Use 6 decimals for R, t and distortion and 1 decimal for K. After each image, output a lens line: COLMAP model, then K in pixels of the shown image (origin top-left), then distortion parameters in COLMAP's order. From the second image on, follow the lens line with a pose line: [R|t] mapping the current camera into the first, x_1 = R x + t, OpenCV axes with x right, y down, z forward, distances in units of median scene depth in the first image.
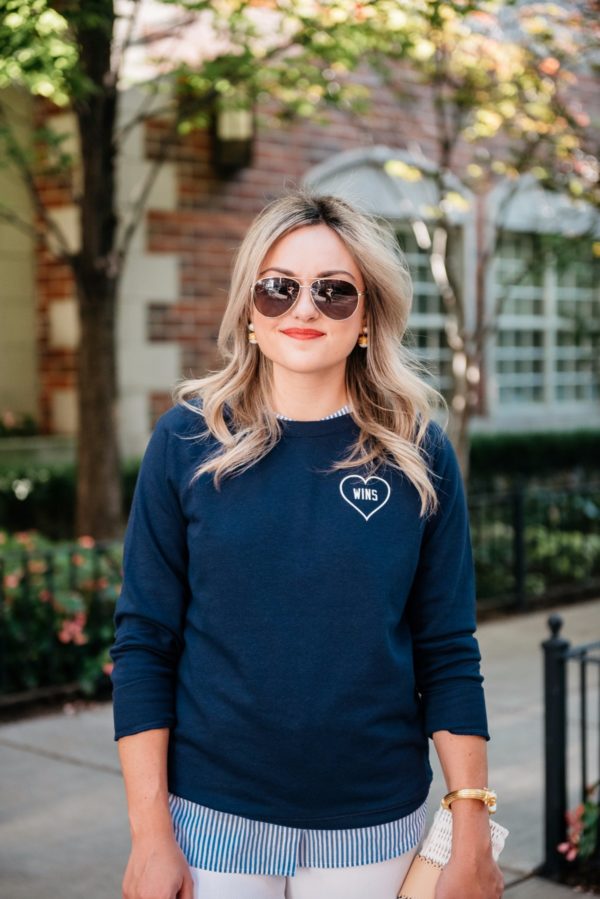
lens RADIAL K [[1639.8, 0, 300.0], [0, 1639.8, 449.5], [0, 0, 1]] dist [0.088857, -0.076108]
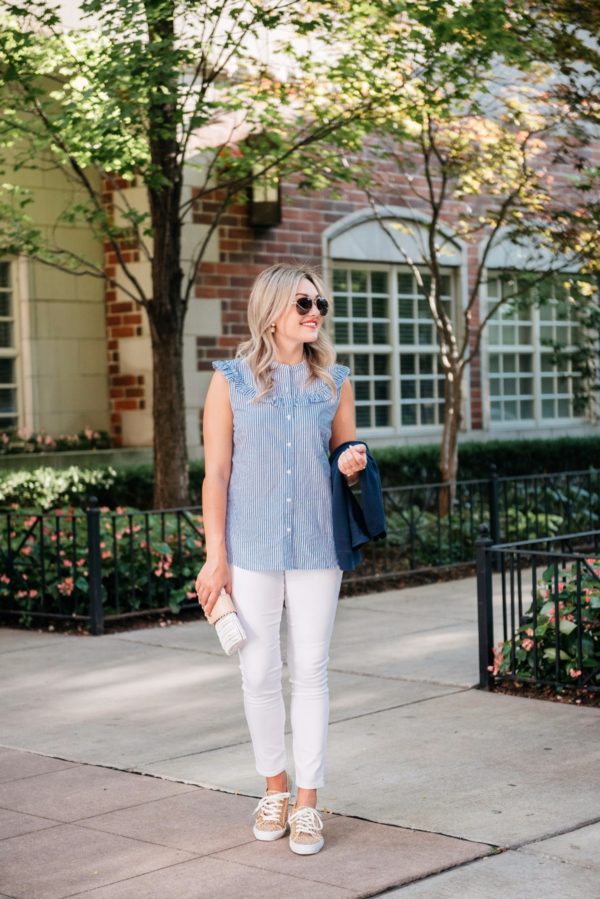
lens RADIAL K [[1672.6, 0, 300.6], [0, 1672.6, 453.8], [0, 0, 1]] dist [0.070184, -0.038597]
pose [[0.999705, -0.019875, -0.013969, 0.000627], [0.019586, 0.999597, -0.020561, 0.024603], [0.014372, 0.020281, 0.999691, -0.247684]]
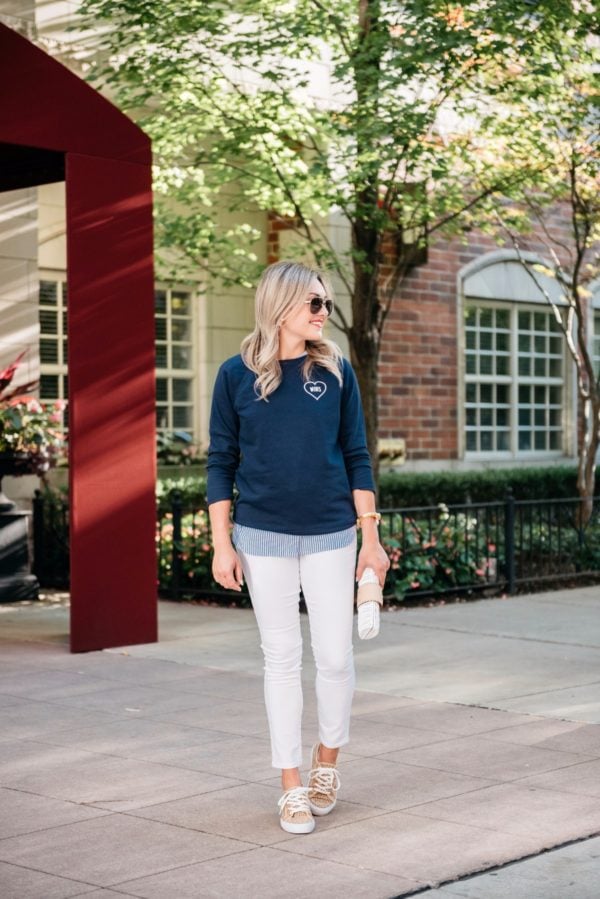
lens RADIAL K [[1649.7, 0, 300.0], [0, 1649.7, 449.5], [0, 0, 1]] dist [0.083224, 0.063112]
pose [[0.999946, 0.002930, -0.009921, -0.121252], [-0.003371, 0.998995, -0.044698, 0.041726], [0.009781, 0.044729, 0.998951, -0.359203]]
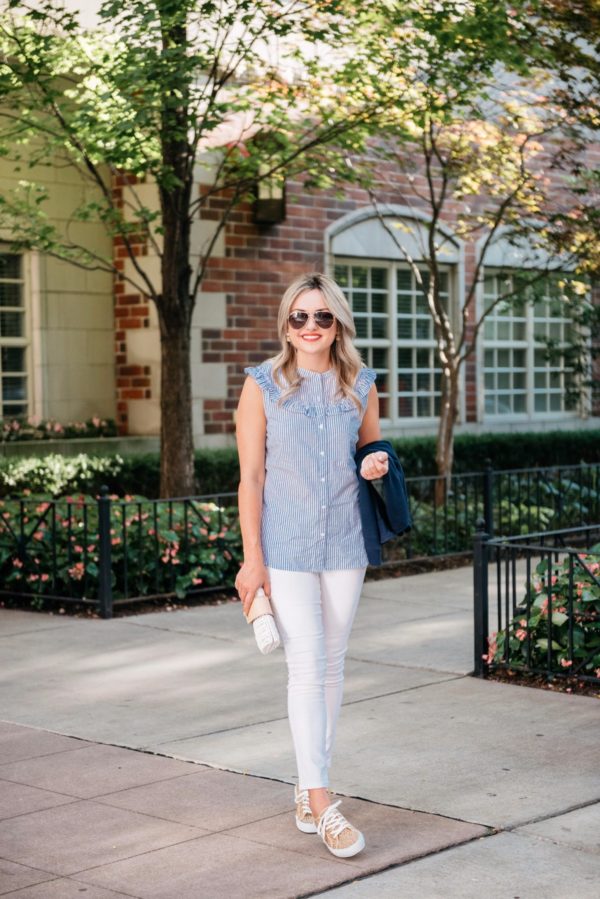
lens RADIAL K [[1639.8, 0, 300.0], [0, 1639.8, 449.5], [0, 0, 1]] dist [0.088857, -0.076108]
pose [[0.999931, -0.004568, -0.010806, -0.003859], [0.004416, 0.999892, -0.014046, 0.020830], [0.010869, 0.013997, 0.999843, -0.263608]]
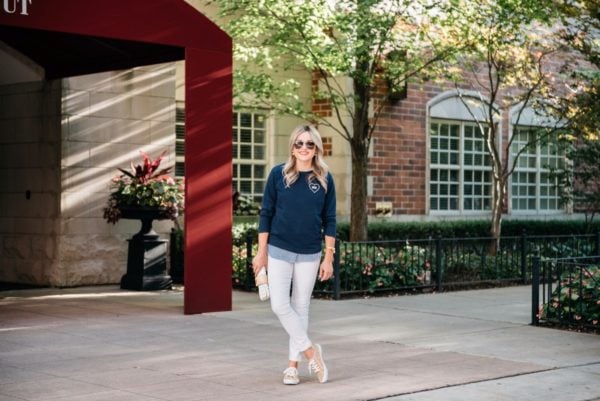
lens RADIAL K [[1094.4, 0, 300.0], [0, 1094.4, 200.5], [0, 0, 1]] dist [0.088857, -0.076108]
pose [[0.997728, 0.016883, -0.065223, -0.075575], [-0.020148, 0.998559, -0.049731, 0.048492], [0.064290, 0.050932, 0.996631, -0.530341]]
